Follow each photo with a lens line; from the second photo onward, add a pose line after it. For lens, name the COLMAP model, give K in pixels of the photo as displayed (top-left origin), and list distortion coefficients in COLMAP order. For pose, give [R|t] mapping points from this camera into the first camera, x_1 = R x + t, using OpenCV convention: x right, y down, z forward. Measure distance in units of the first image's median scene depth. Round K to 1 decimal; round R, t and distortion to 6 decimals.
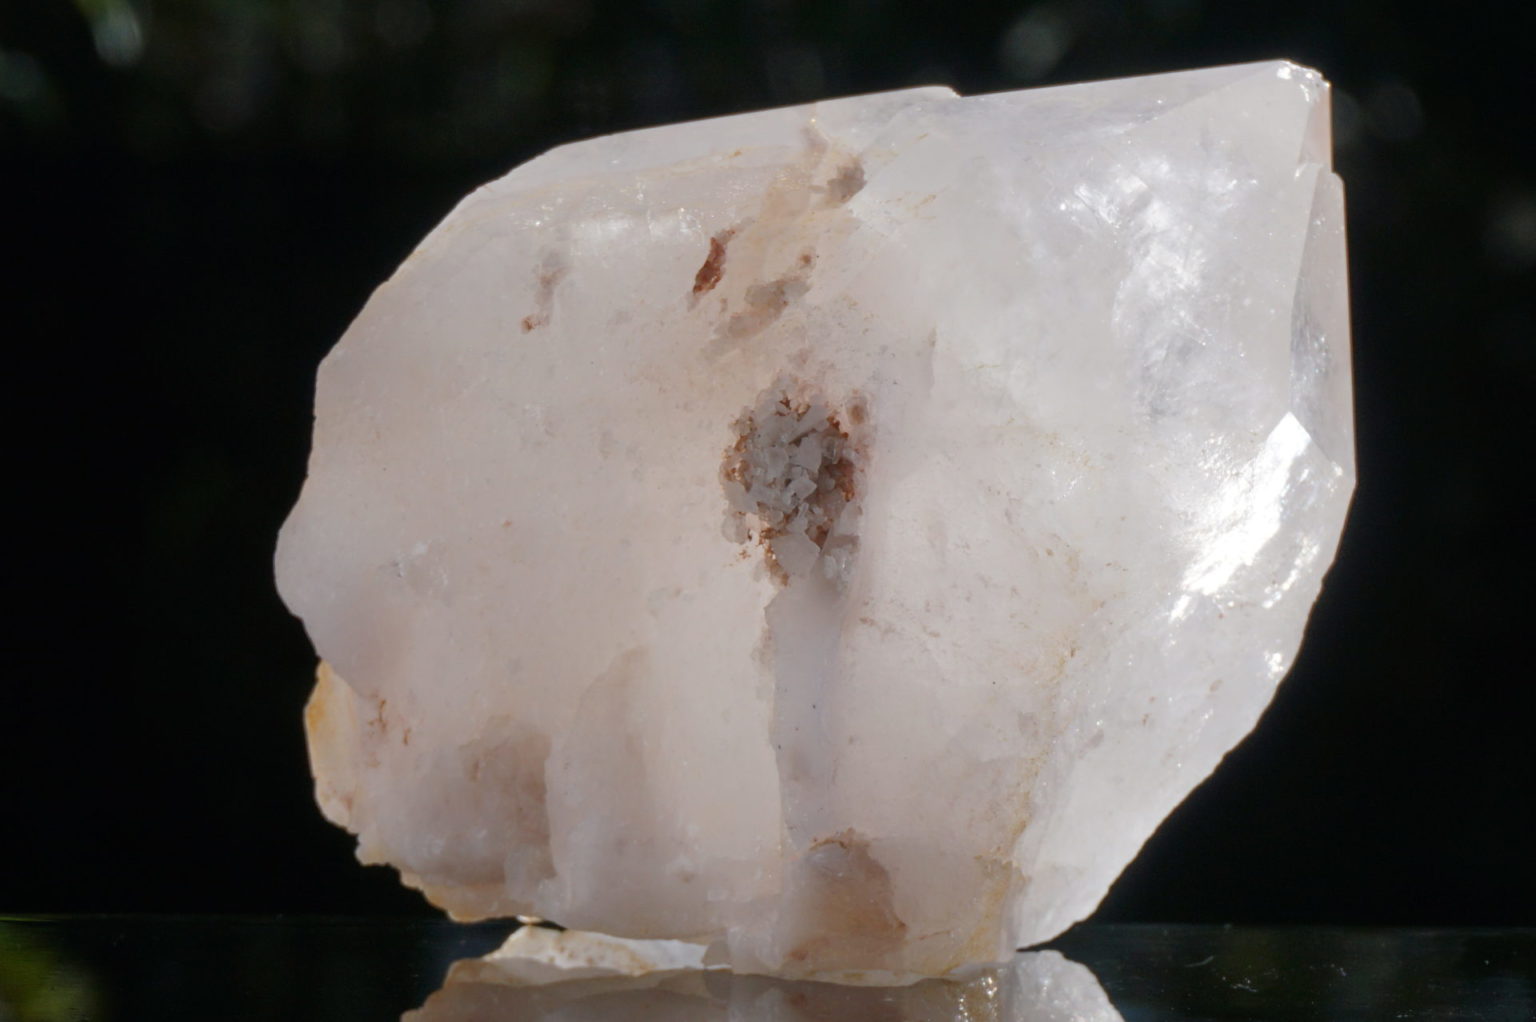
lens RADIAL K [[6541.1, 0, 773.4], [0, 6541.1, 509.9], [0, 0, 1]] dist [0.226476, 0.000000]
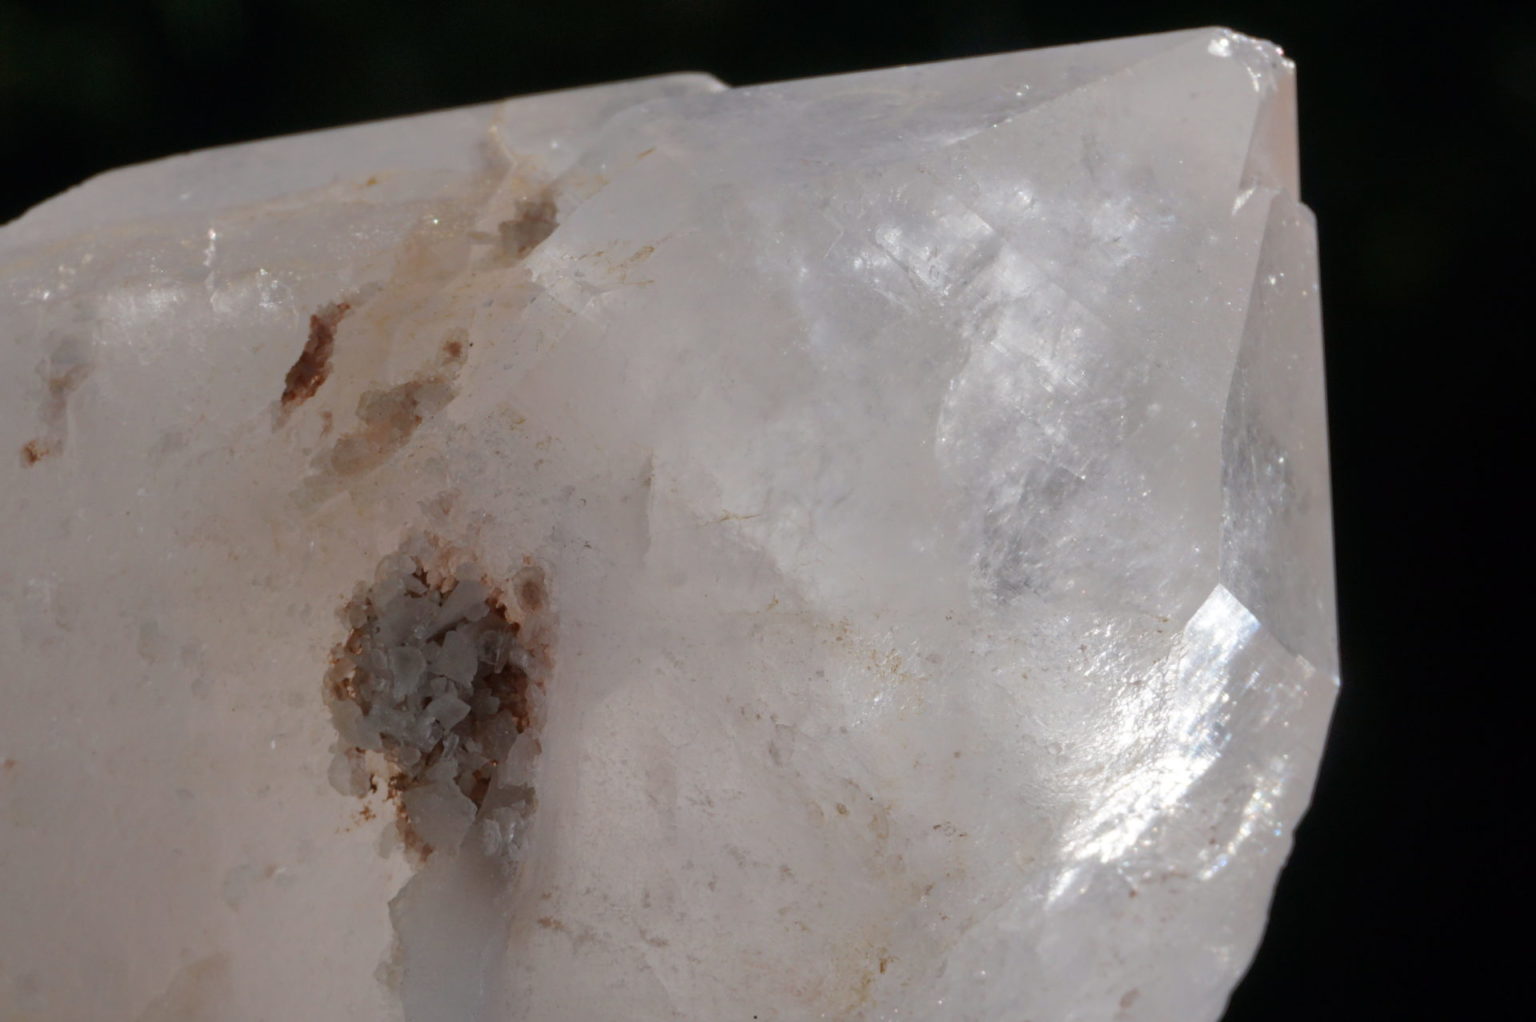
lens RADIAL K [[6541.1, 0, 759.8], [0, 6541.1, 508.0], [0, 0, 1]] dist [0.226476, 0.000000]
pose [[0.999238, -0.009267, -0.037927, 0.058191], [0.009251, 0.999957, -0.000589, -0.022181], [0.037931, 0.000238, 0.999280, 0.366635]]
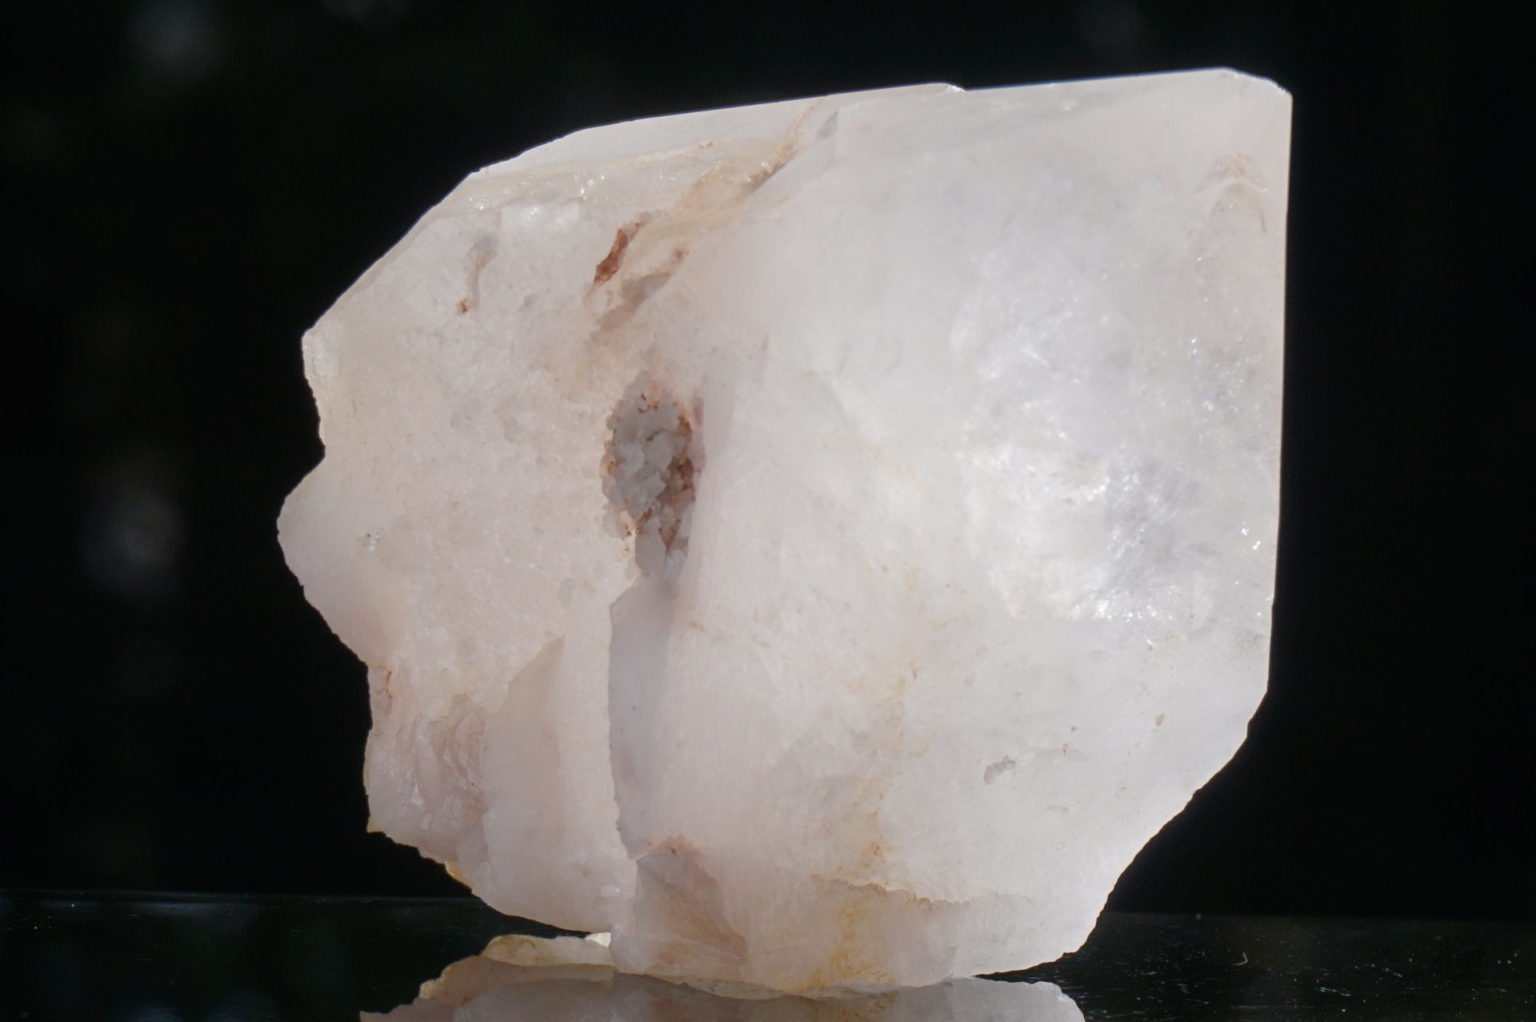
lens RADIAL K [[6541.1, 0, 766.1], [0, 6541.1, 512.1], [0, 0, 1]] dist [0.226476, 0.000000]
pose [[0.902147, 0.063237, -0.426769, 0.437151], [-0.057405, 0.997998, 0.026530, -0.026451], [0.427593, 0.000565, 0.903971, 0.115198]]
